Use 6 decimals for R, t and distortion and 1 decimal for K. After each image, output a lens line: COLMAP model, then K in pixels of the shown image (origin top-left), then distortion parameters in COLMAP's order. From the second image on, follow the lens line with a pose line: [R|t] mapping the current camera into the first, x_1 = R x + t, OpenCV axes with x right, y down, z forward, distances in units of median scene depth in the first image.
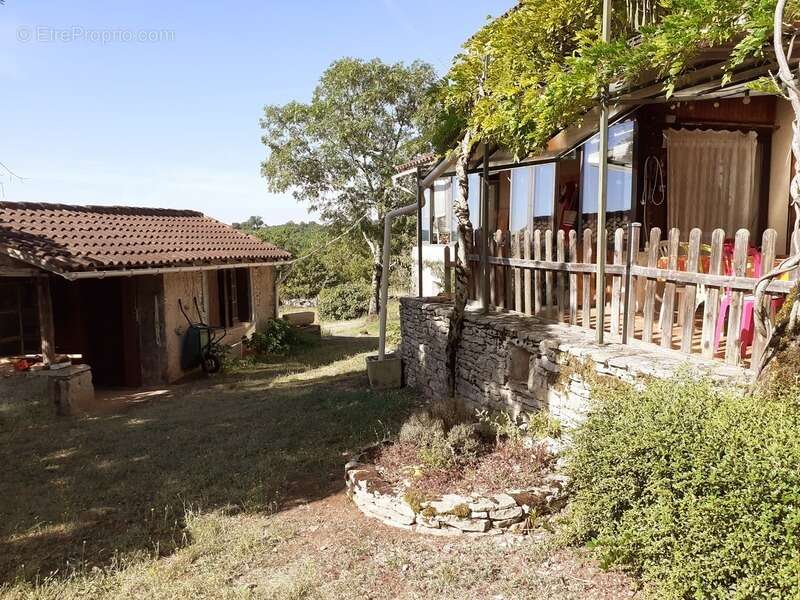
lens RADIAL K [[620.9, 0, 399.5], [0, 620.9, 304.2], [0, 0, 1]] dist [0.080164, -0.161402]
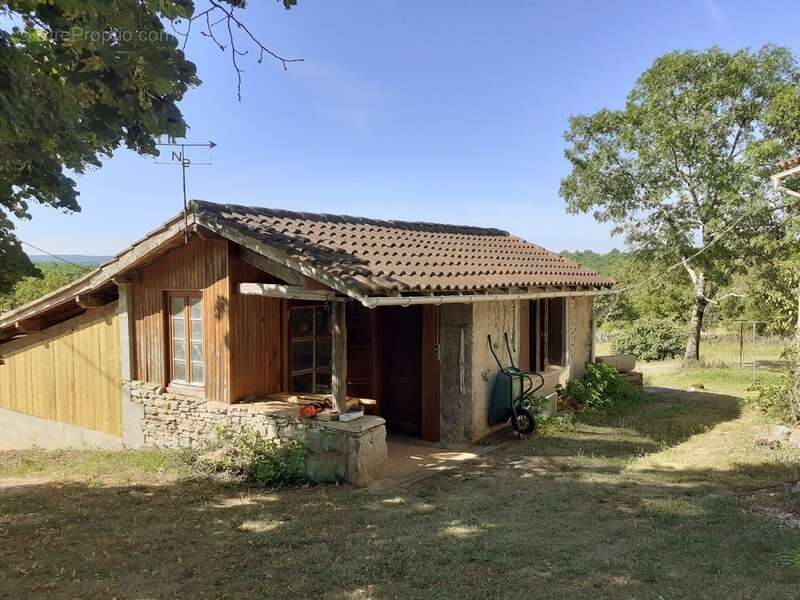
lens RADIAL K [[620.9, 0, 399.5], [0, 620.9, 304.2], [0, 0, 1]] dist [0.080164, -0.161402]
pose [[0.908803, 0.038337, -0.415460, -0.121952], [-0.057301, 0.997802, -0.033271, -0.013180], [0.413271, 0.054043, 0.909003, 0.224689]]
